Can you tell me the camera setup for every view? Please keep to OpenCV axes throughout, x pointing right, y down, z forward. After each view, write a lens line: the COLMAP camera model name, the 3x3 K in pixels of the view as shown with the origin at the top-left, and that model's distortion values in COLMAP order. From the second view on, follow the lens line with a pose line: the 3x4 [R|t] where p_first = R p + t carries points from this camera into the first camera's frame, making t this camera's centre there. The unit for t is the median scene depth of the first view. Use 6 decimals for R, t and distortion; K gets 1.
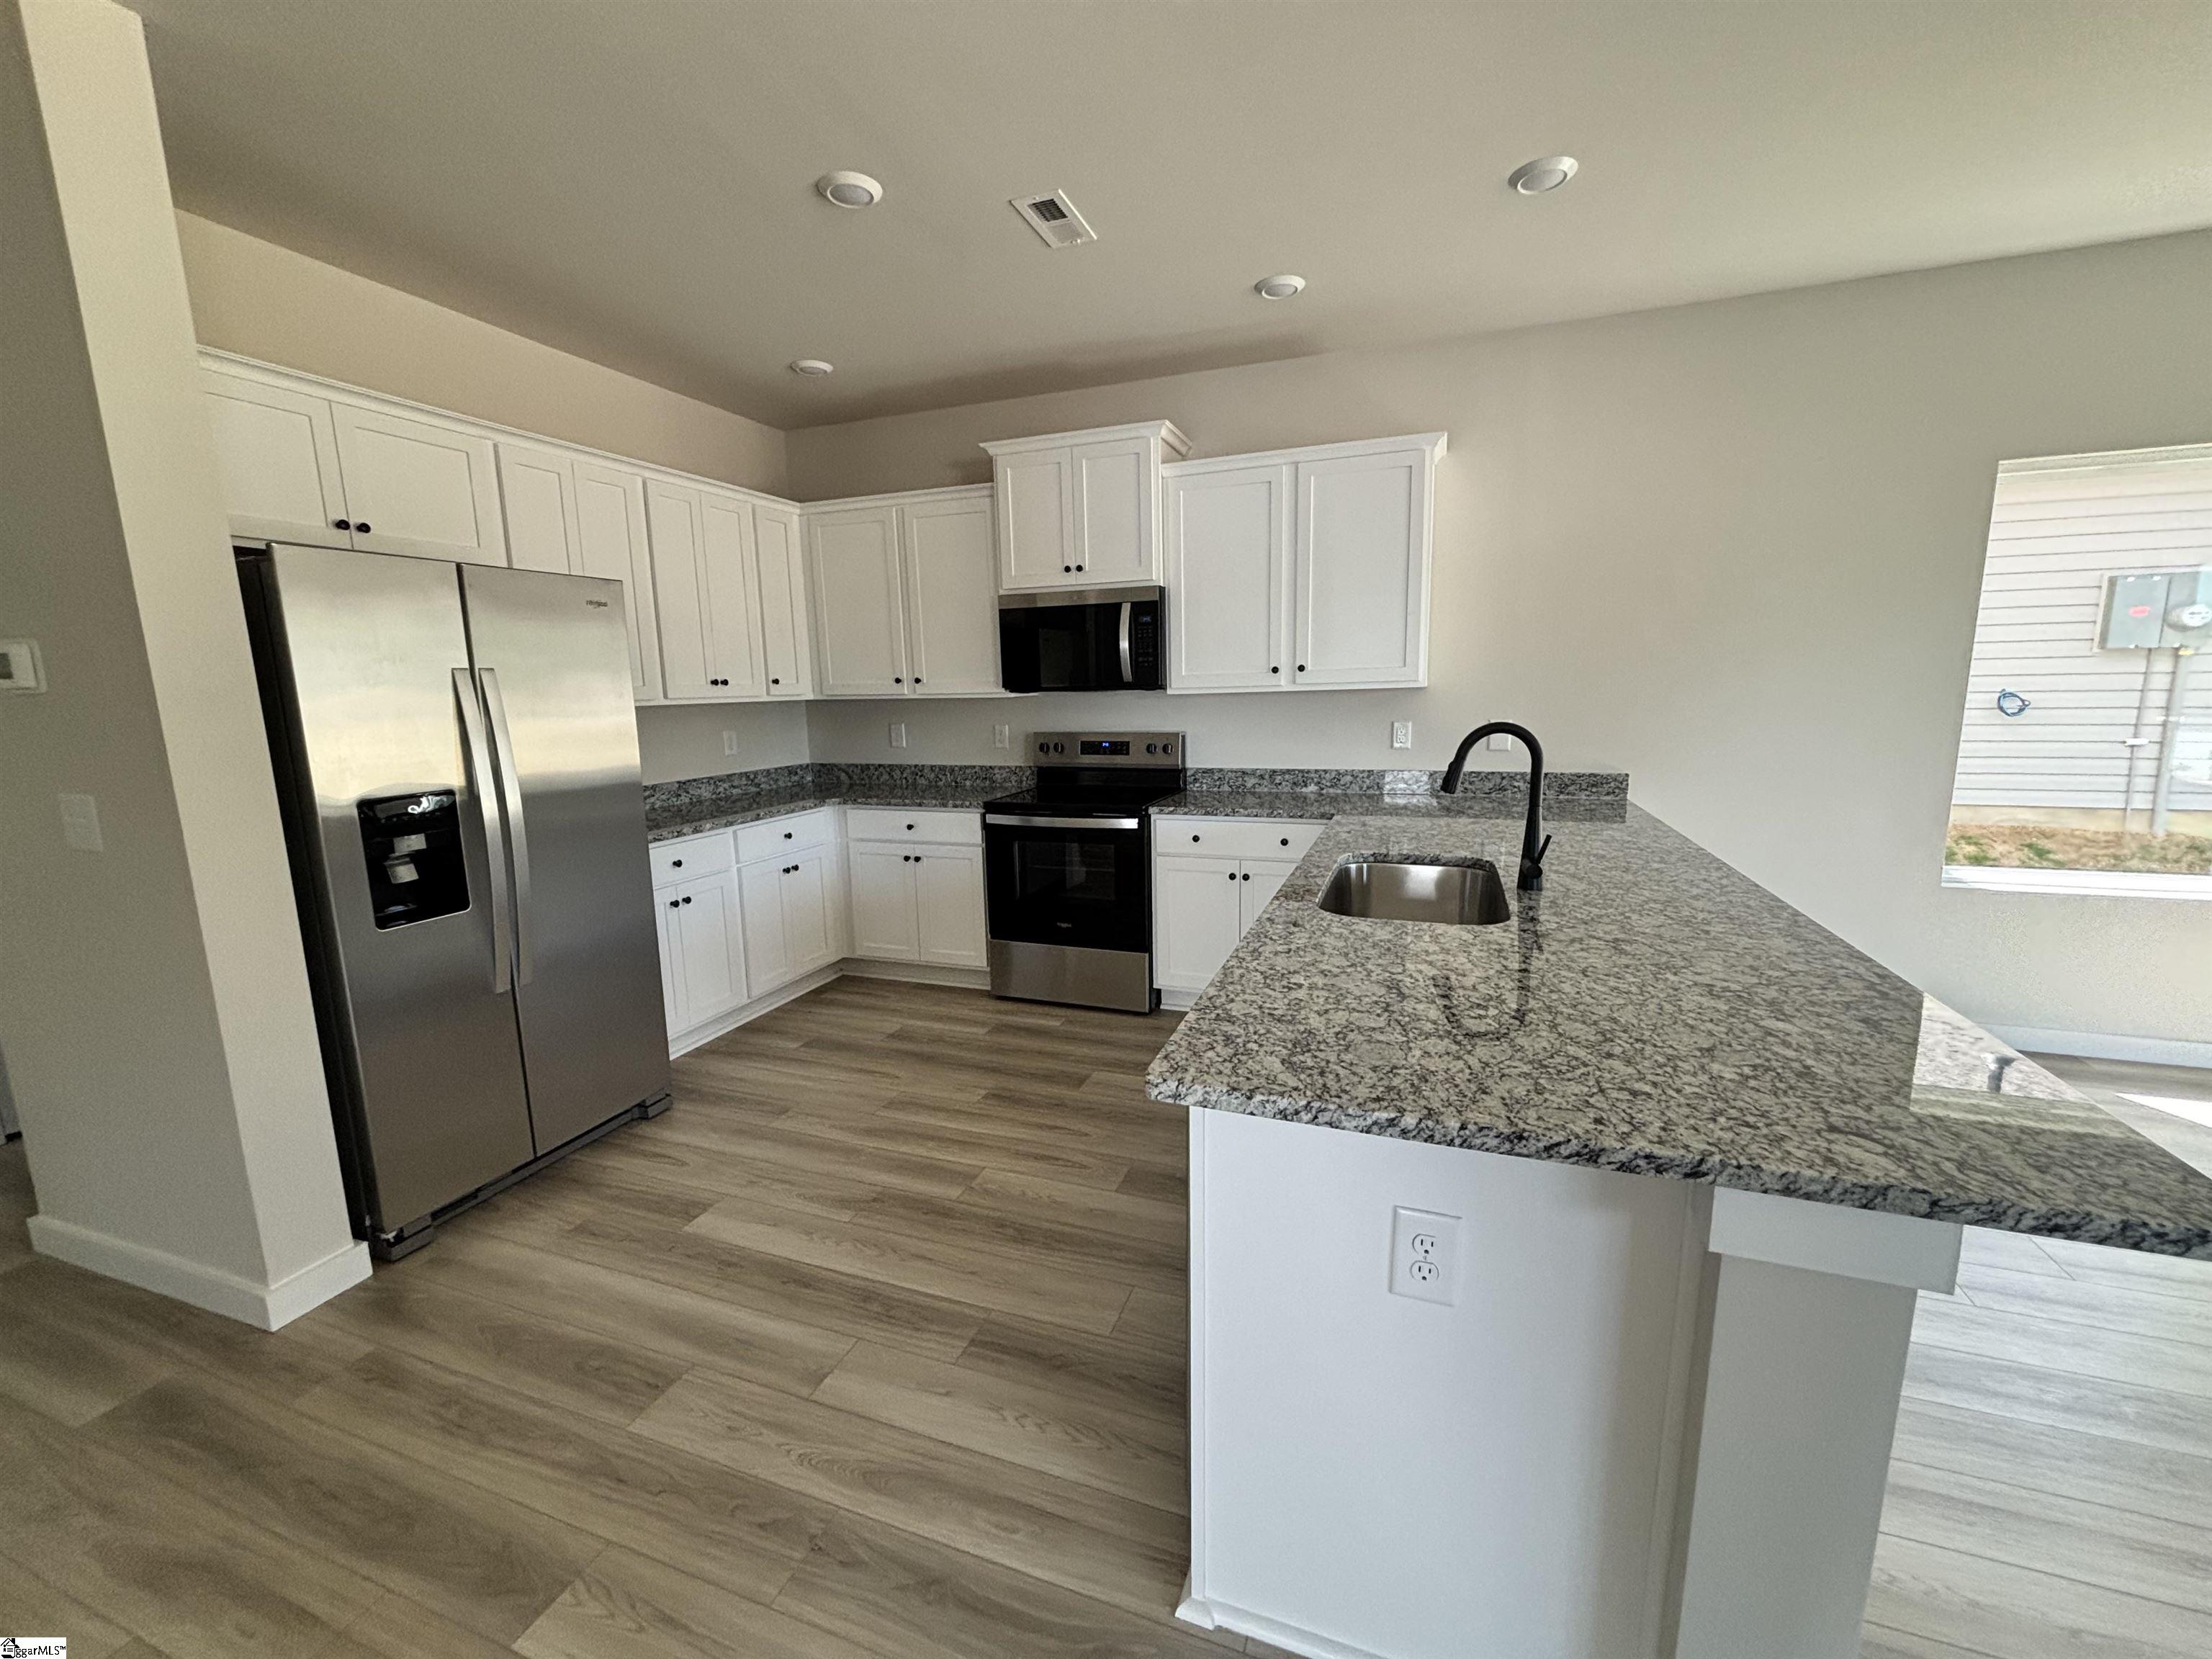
lens RADIAL K [[901.6, 0, 1109.5], [0, 901.6, 823.6], [0, 0, 1]] dist [0.000326, -0.000030]
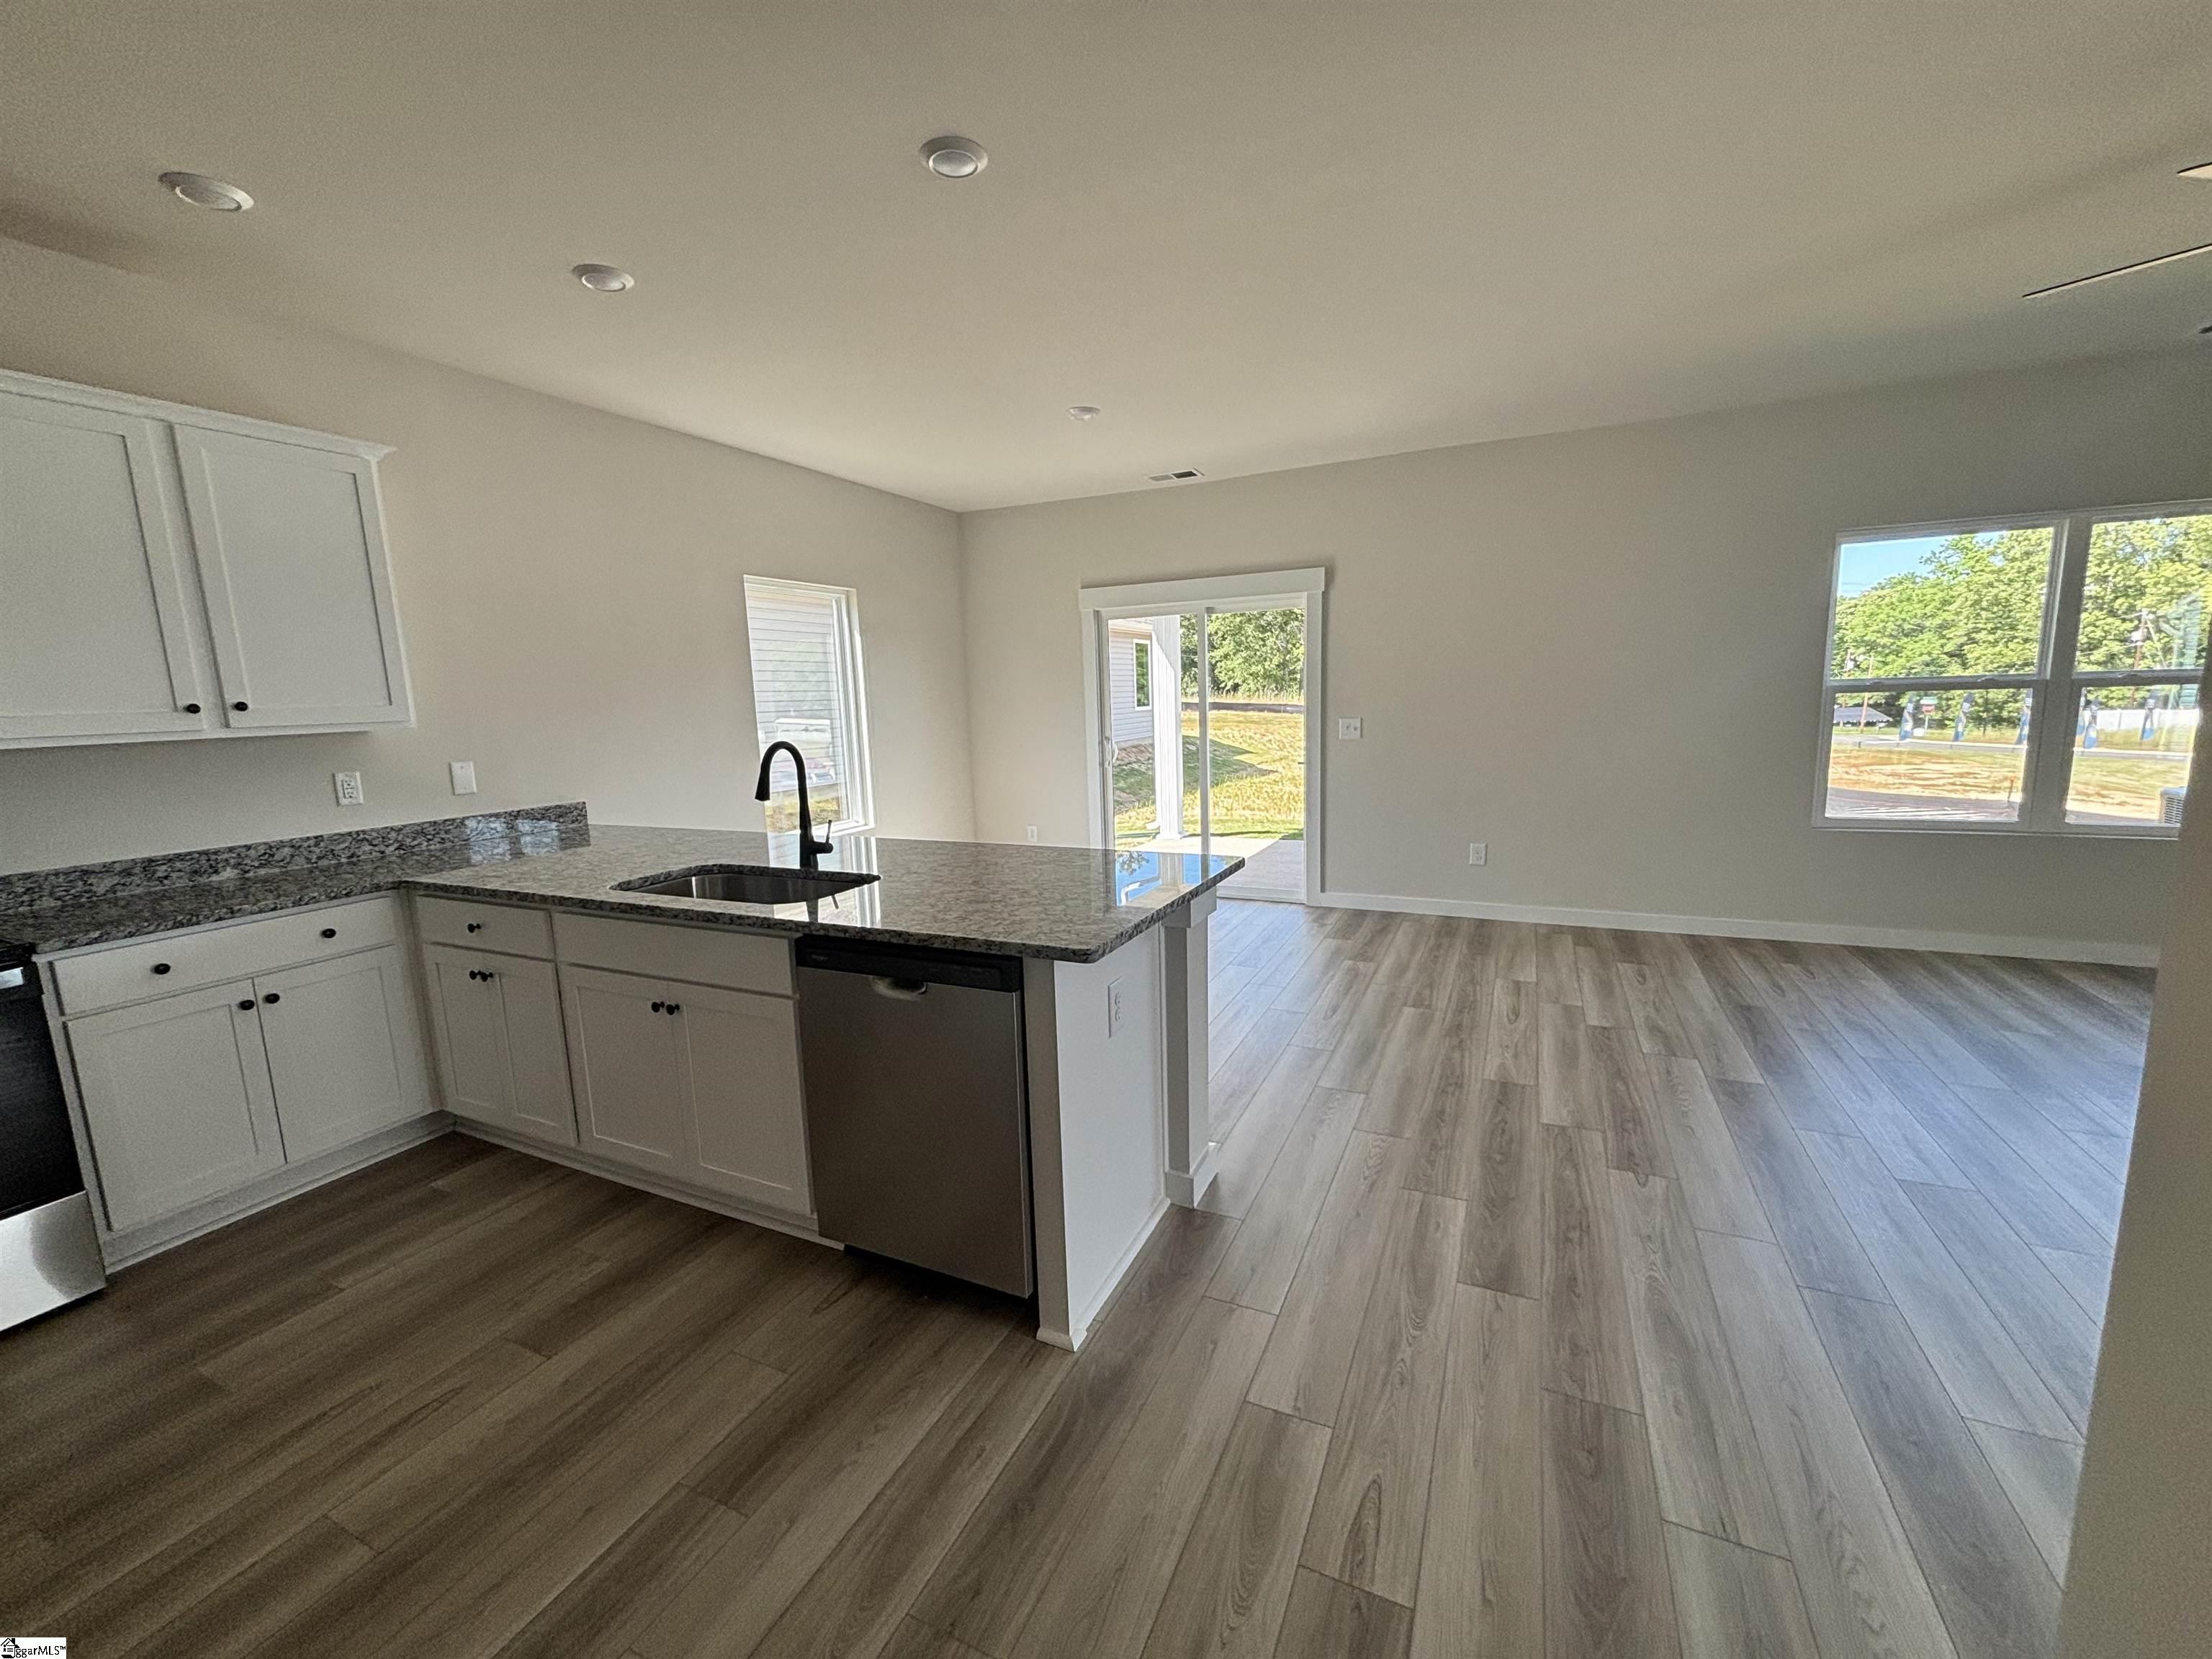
lens RADIAL K [[901.6, 0, 1106.6], [0, 901.6, 829.1], [0, 0, 1]] dist [0.000326, -0.000030]
pose [[0.084200, -0.131732, 0.987703, -0.432030], [0.186042, 0.975871, 0.114294, -0.026283], [-0.978927, 0.174131, 0.106676, 0.234470]]
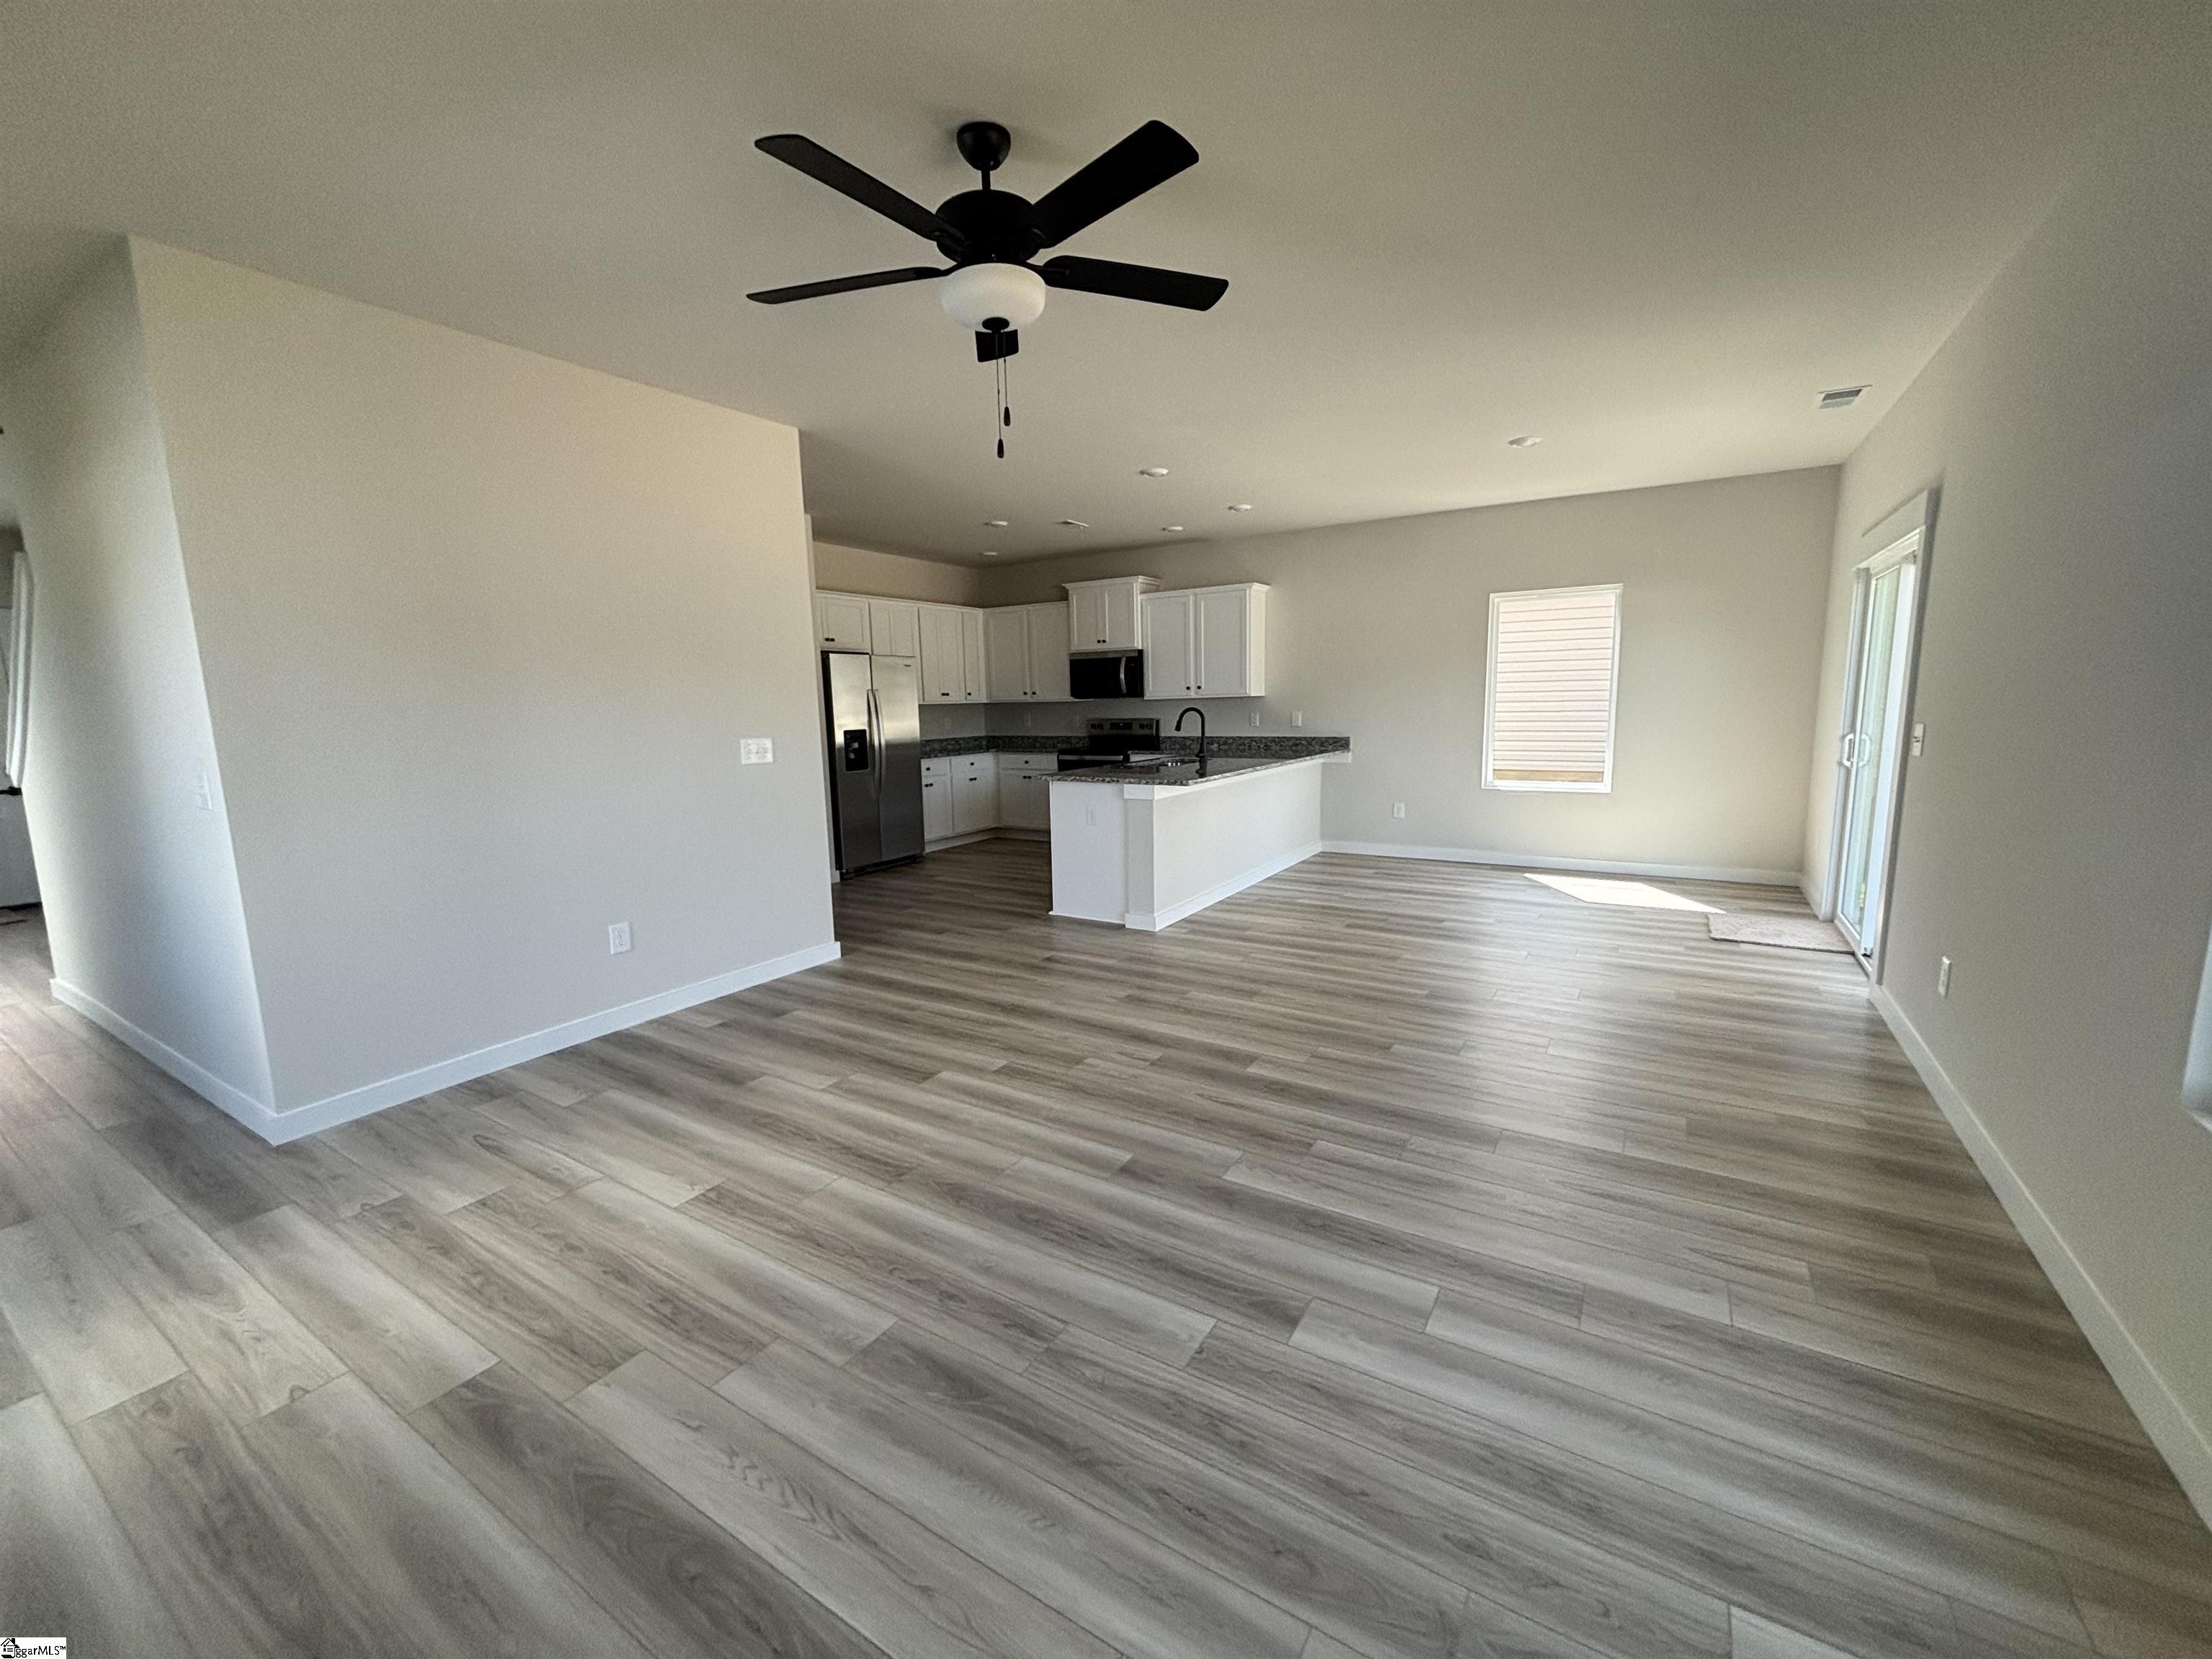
lens RADIAL K [[901.6, 0, 1107.0], [0, 901.6, 834.5], [0, 0, 1]] dist [0.000326, -0.000030]
pose [[0.978855, 0.028630, -0.202543, 0.421189], [-0.028435, 0.999588, 0.003873, 0.169476], [0.202571, 0.001968, 0.979266, -1.103842]]
